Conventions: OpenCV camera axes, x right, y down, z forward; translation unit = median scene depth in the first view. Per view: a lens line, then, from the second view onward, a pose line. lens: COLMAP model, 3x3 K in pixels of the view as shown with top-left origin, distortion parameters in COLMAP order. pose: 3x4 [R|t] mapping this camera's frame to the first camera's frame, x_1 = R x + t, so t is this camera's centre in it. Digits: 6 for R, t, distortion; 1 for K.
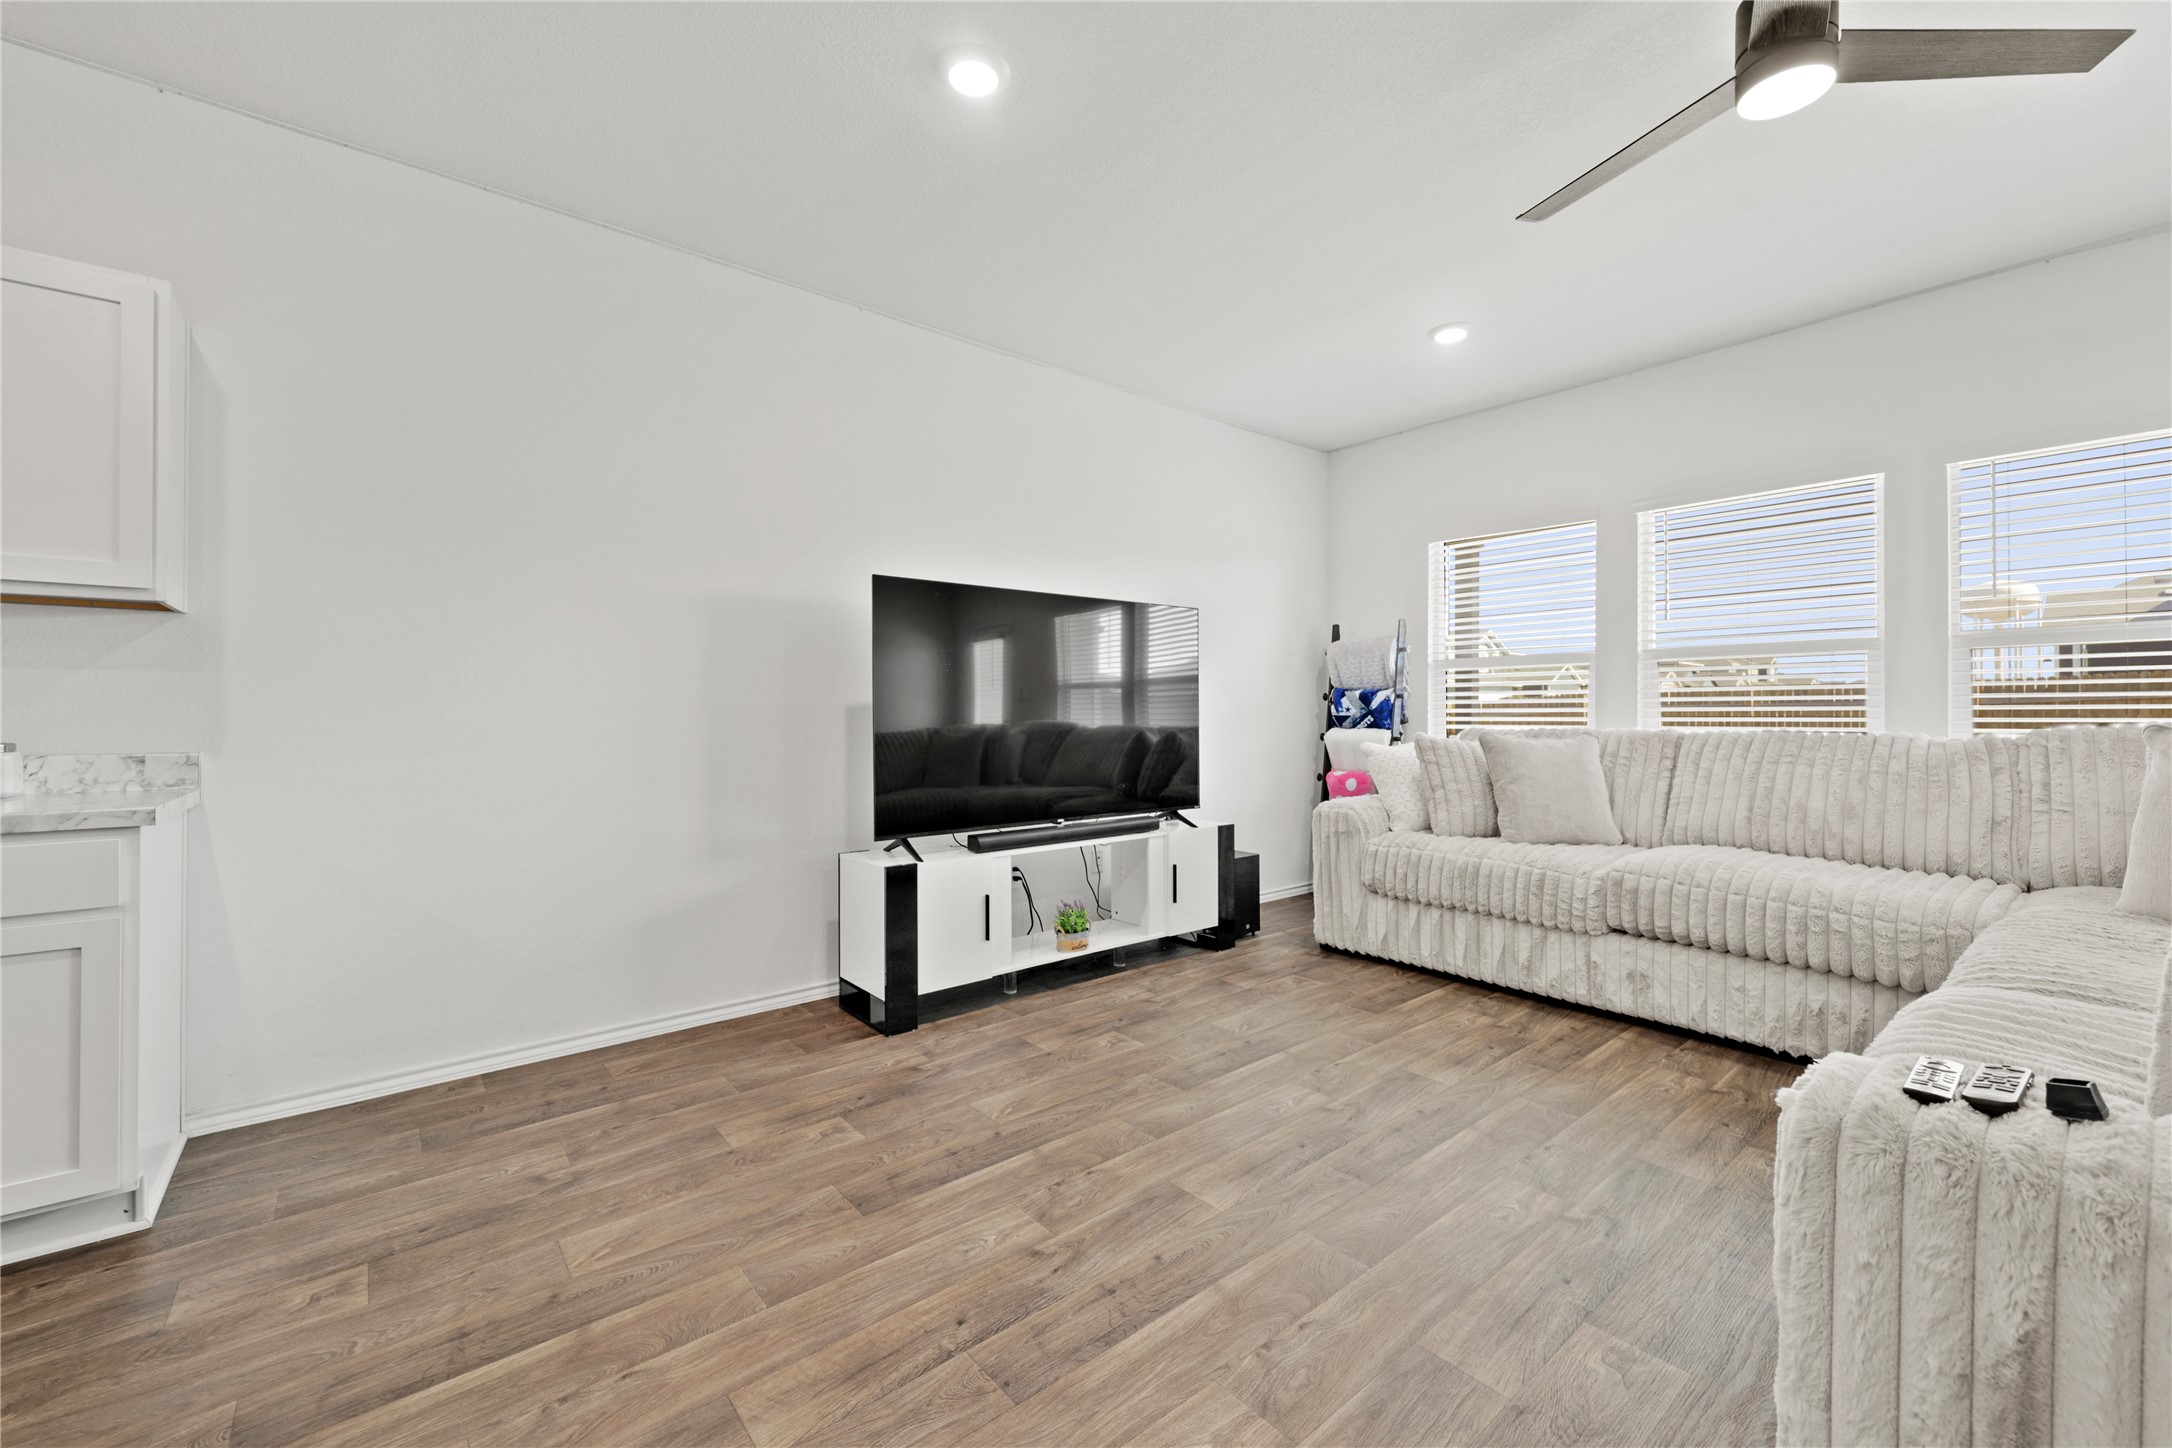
lens RADIAL K [[886.1, 0, 1084.8], [0, 886.1, 722.6], [0, 0, 1]] dist [0.001730, -0.000255]
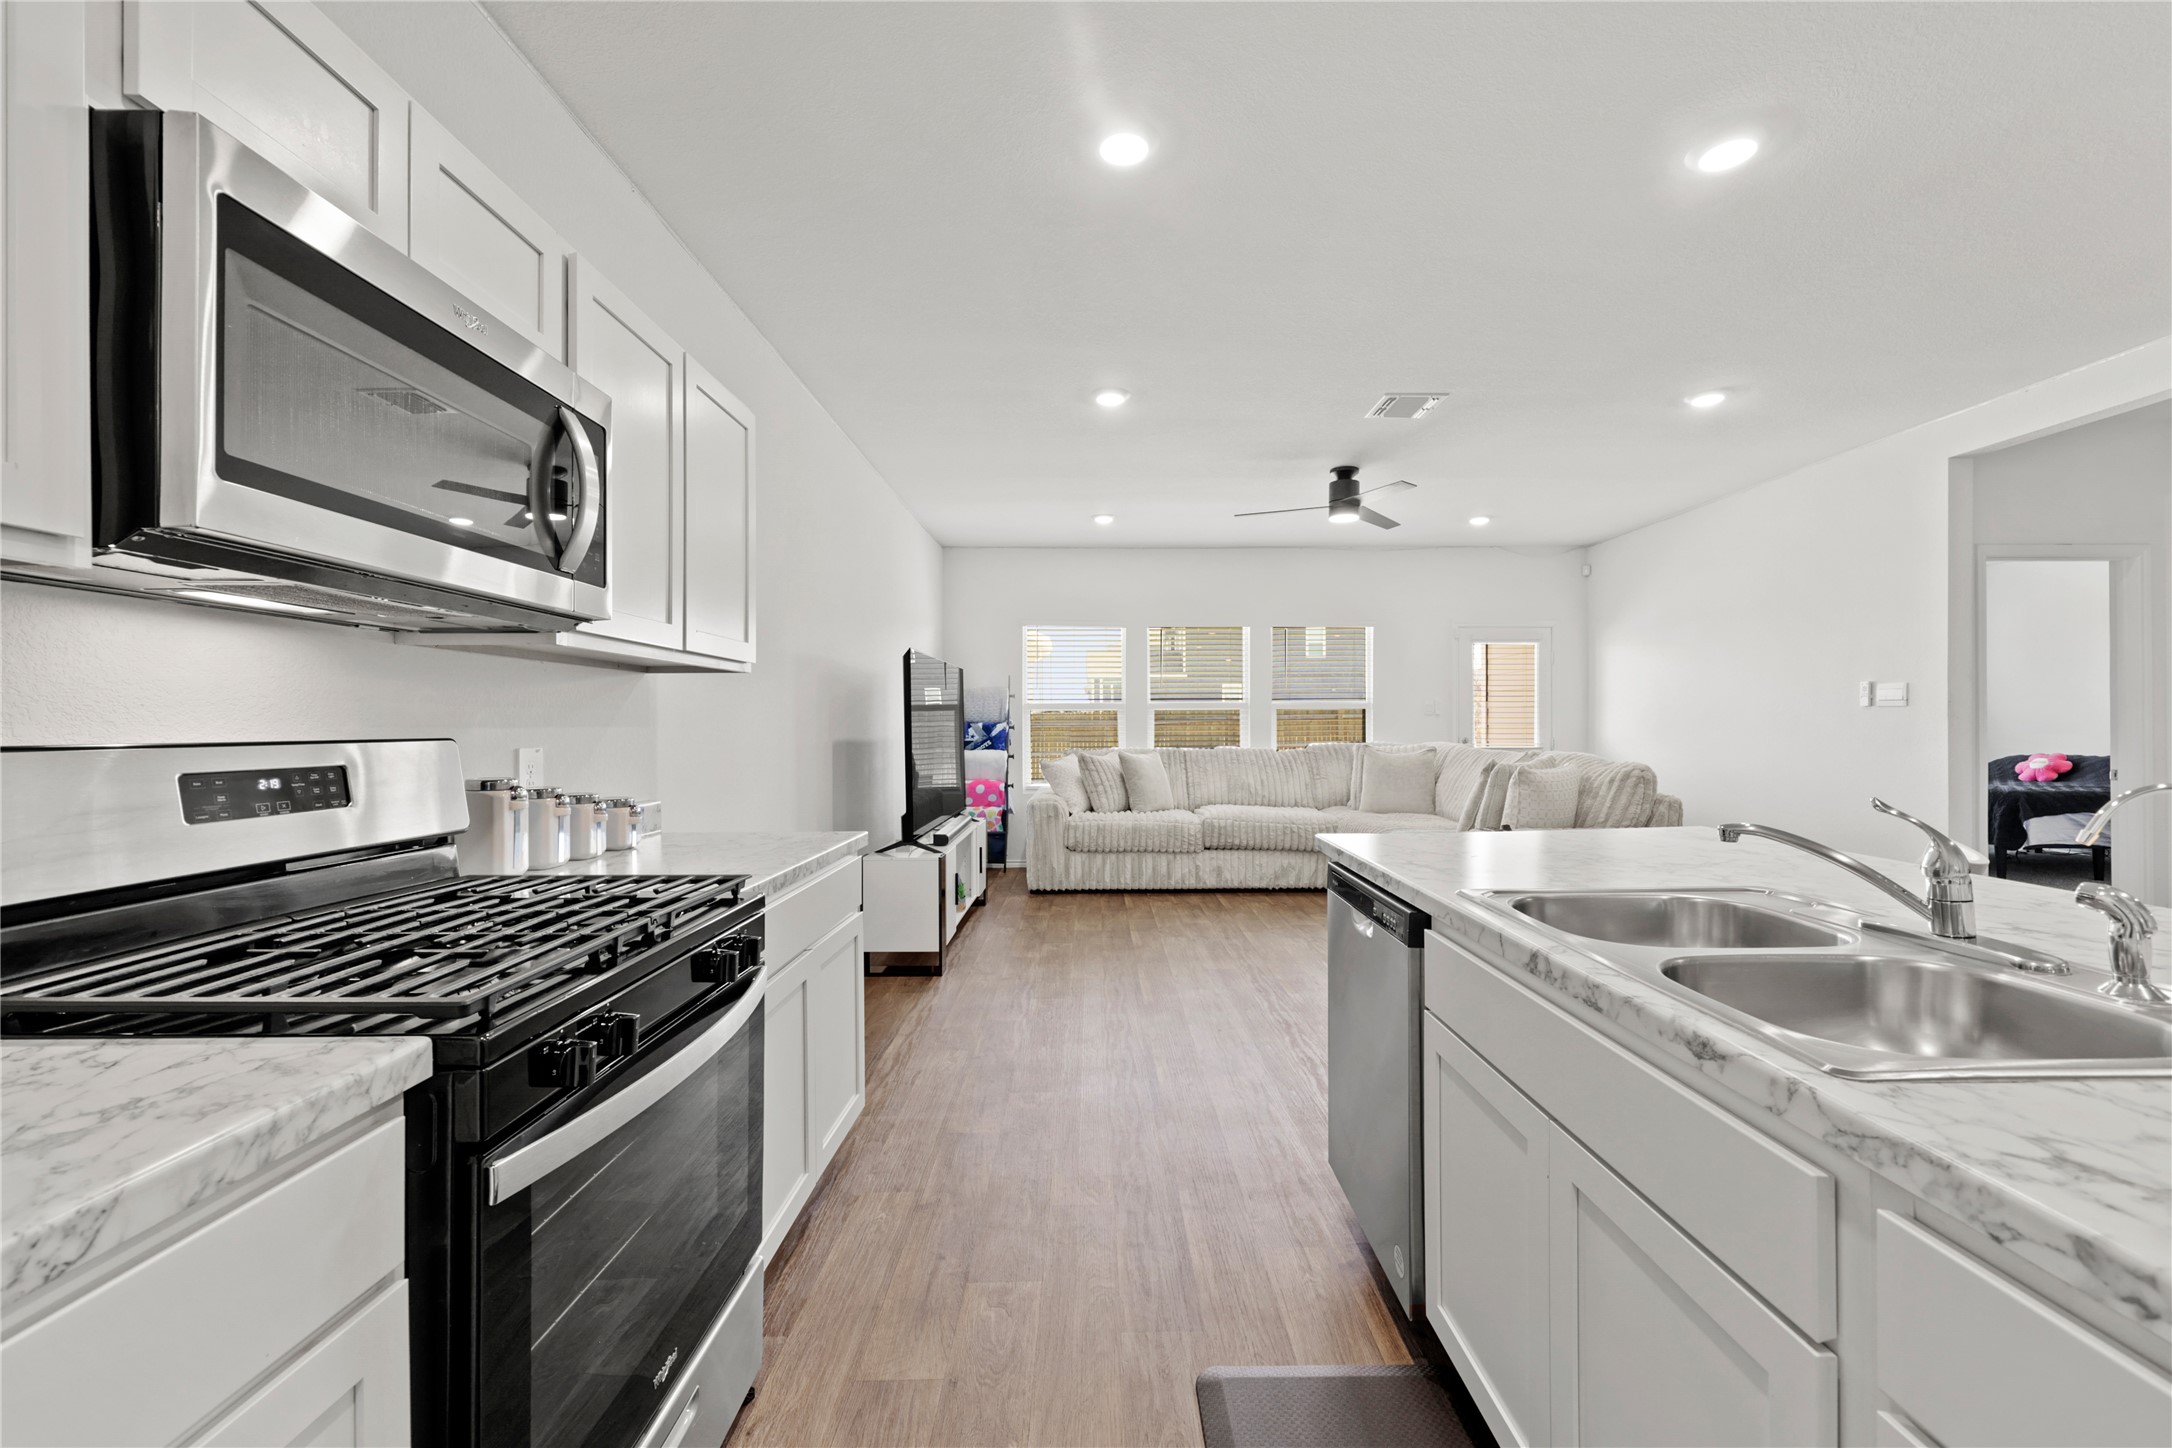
lens RADIAL K [[886.1, 0, 1089.1], [0, 886.1, 725.8], [0, 0, 1]] dist [0.001730, -0.000255]
pose [[0.640932, 0.000272, 0.767597, -0.939490], [0.009304, 0.999924, -0.008123, -0.025748], [-0.767541, 0.012348, 0.640881, -0.077652]]
